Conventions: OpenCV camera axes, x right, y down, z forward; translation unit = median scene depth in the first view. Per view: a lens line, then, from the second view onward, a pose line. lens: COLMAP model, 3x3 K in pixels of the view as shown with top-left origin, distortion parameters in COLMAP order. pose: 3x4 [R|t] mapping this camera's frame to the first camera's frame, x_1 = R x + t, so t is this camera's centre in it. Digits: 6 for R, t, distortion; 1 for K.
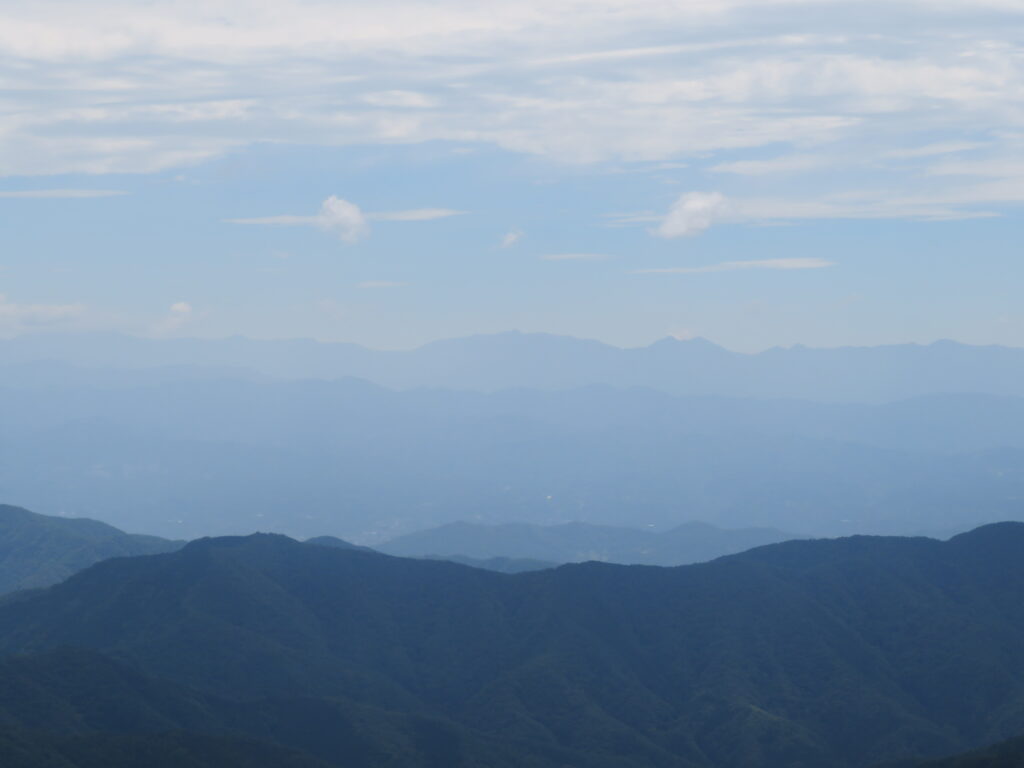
lens RADIAL K [[907.4, 0, 511.4], [0, 907.4, 384.5], [0, 0, 1]] dist [0.007086, 0.014233]
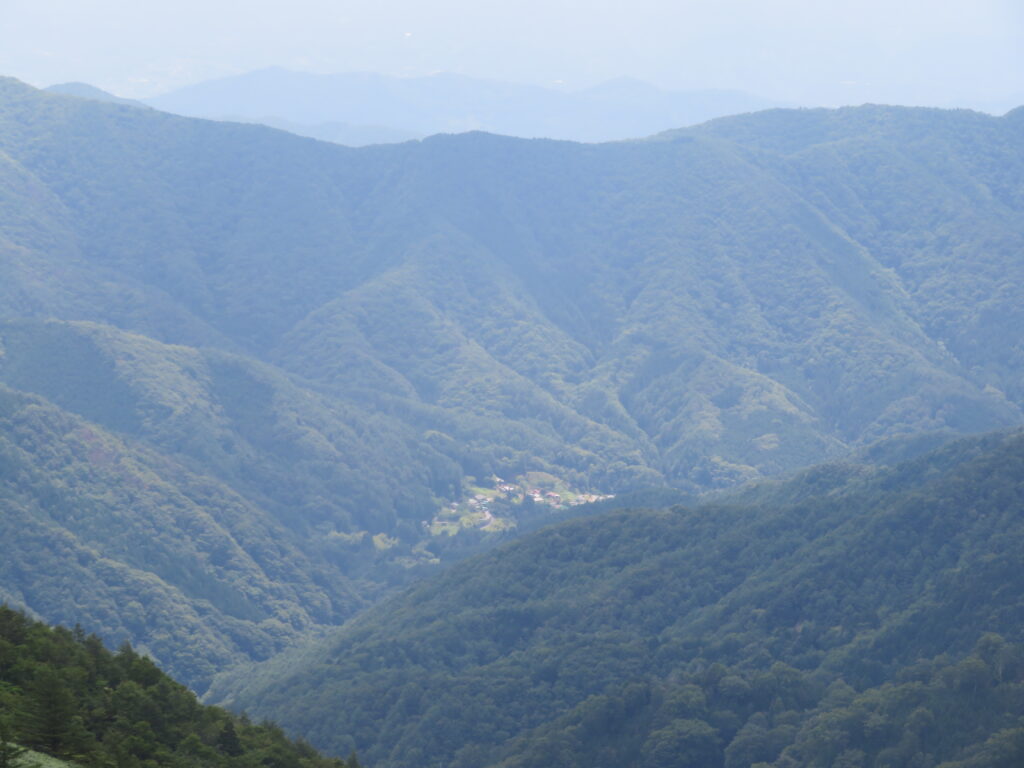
lens RADIAL K [[1105.1, 0, 511.0], [0, 1105.1, 384.1], [0, 0, 1]] dist [0.000629, 0.000000]
pose [[0.991595, 0.000357, 0.129379, 0.012501], [-0.052695, 0.914409, 0.401346, 0.047784], [-0.118162, -0.404790, 0.906743, 0.238229]]
